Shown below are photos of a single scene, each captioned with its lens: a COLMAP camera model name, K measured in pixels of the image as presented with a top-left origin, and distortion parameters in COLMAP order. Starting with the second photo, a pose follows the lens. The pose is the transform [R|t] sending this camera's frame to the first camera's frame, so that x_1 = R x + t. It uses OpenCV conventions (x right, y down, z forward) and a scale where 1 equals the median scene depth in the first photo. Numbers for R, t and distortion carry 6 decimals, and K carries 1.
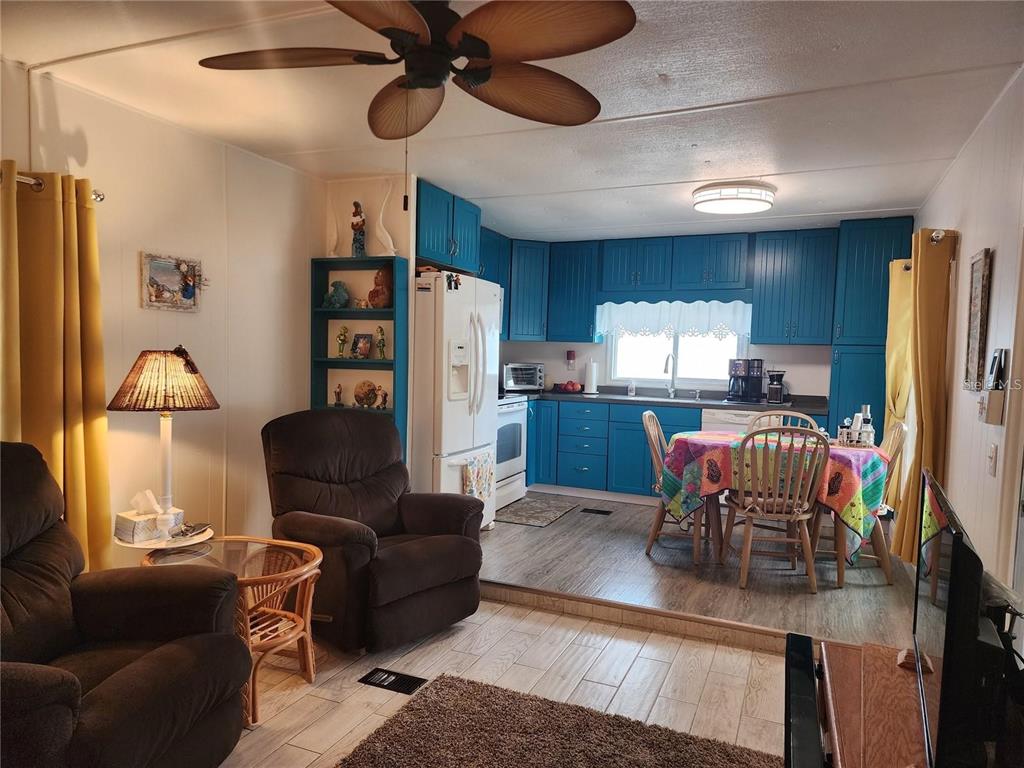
lens RADIAL K [[681.9, 0, 505.7], [0, 681.9, 390.2], [0, 0, 1]] dist [0.061926, -0.048438]
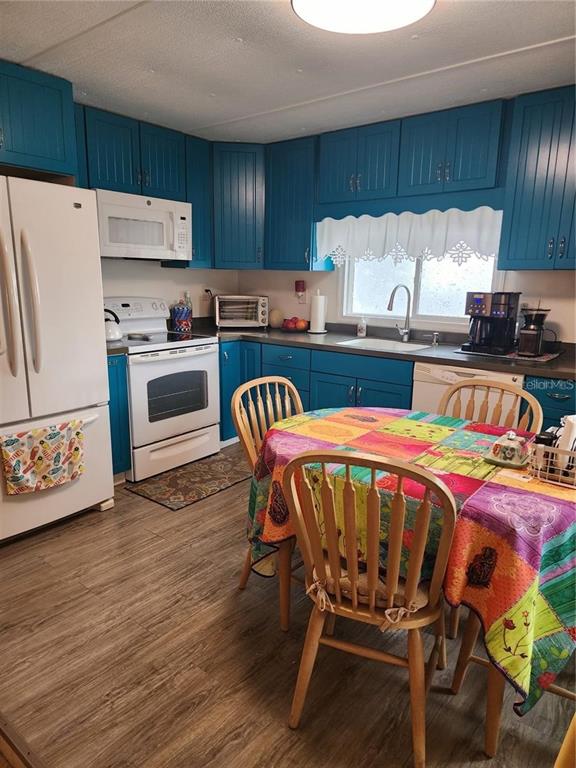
lens RADIAL K [[511.4, 0, 291.3], [0, 511.4, 381.9], [0, 0, 1]] dist [0.061926, -0.048438]
pose [[0.966820, 0.042134, -0.251959, 0.287361], [-0.005052, 0.989265, 0.146048, -0.030086], [0.255407, -0.139929, 0.956654, 0.422933]]
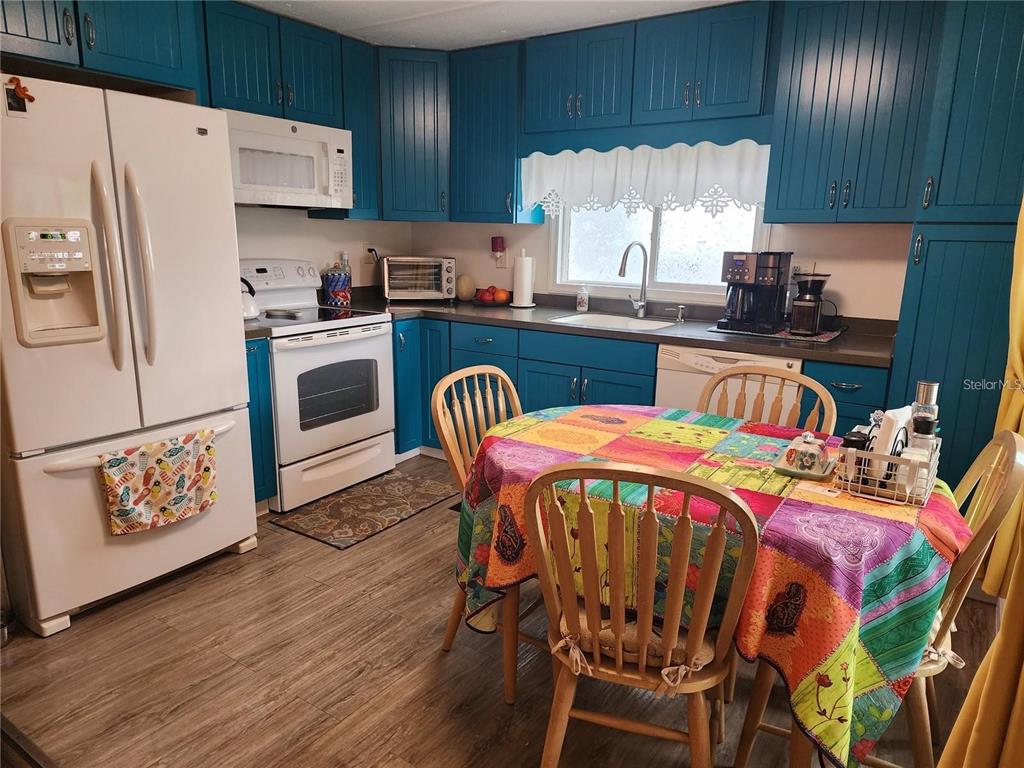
lens RADIAL K [[681.9, 0, 516.1], [0, 681.9, 382.3], [0, 0, 1]] dist [0.061926, -0.048438]
pose [[0.983461, 0.030719, -0.178494, 0.262711], [-0.001859, 0.987172, 0.159651, -0.029731], [0.181108, -0.156679, 0.970902, 0.418550]]
